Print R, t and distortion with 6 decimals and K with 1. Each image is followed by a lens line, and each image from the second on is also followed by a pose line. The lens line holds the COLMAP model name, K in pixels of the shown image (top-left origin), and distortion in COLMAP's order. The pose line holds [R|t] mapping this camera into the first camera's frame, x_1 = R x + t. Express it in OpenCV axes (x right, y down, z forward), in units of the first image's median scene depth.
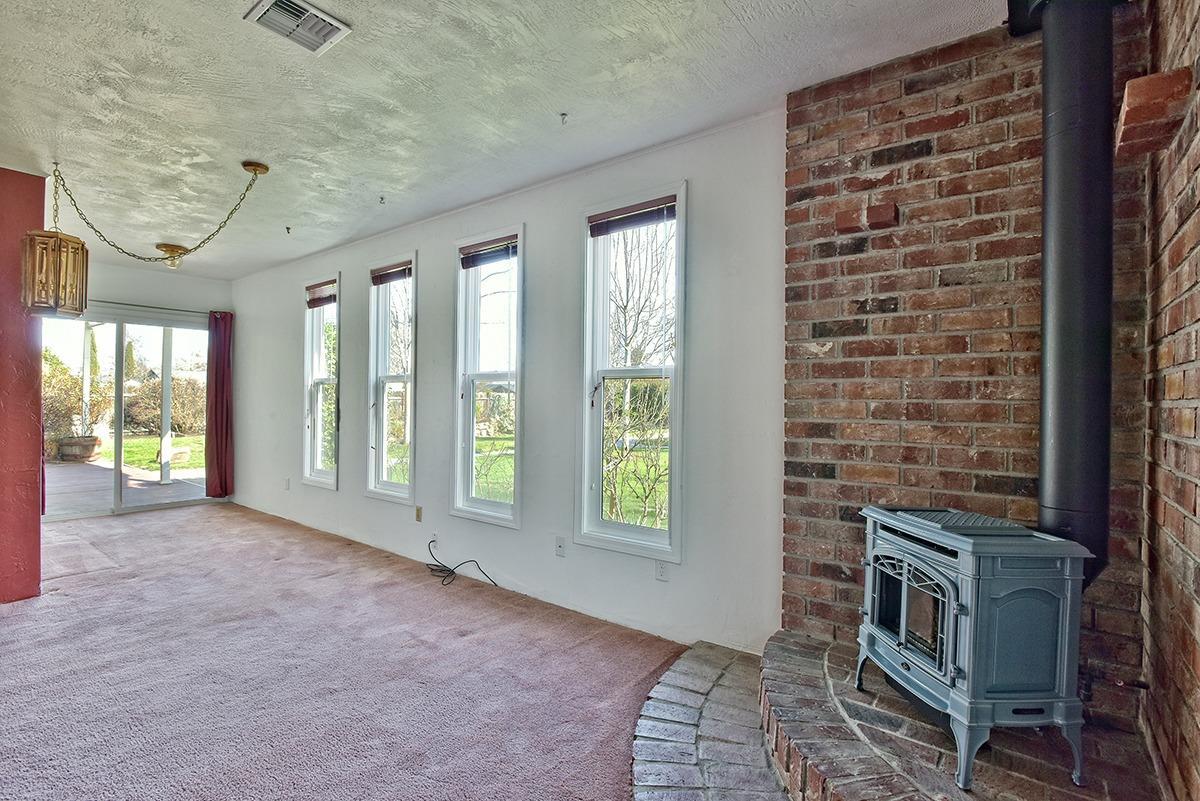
lens RADIAL K [[567.2, 0, 600.0], [0, 567.2, 400.5], [0, 0, 1]] dist [-0.012133, 0.000442]
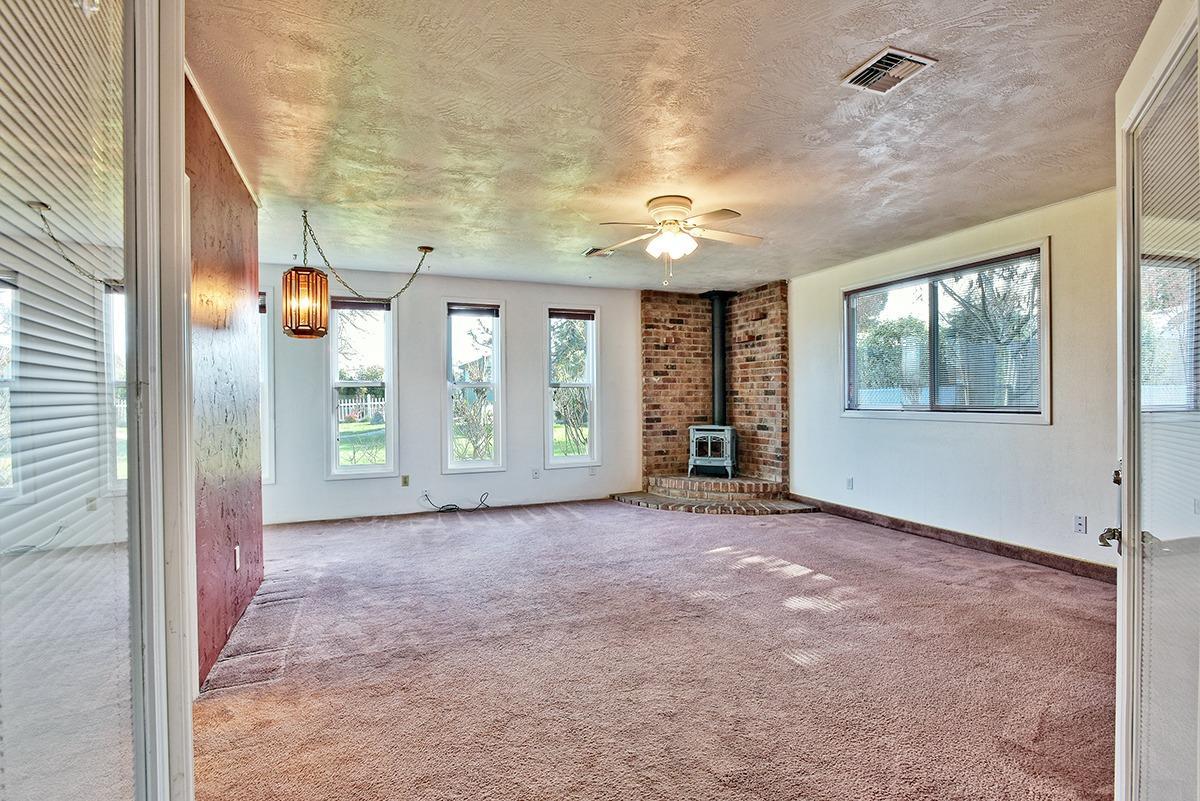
lens RADIAL K [[567.2, 0, 600.0], [0, 567.2, 400.5], [0, 0, 1]] dist [-0.012133, 0.000442]
pose [[0.499363, -0.020039, 0.866161, -2.465589], [0.013664, 0.999790, 0.015253, -0.031503], [-0.866285, 0.004218, 0.499532, -0.255278]]
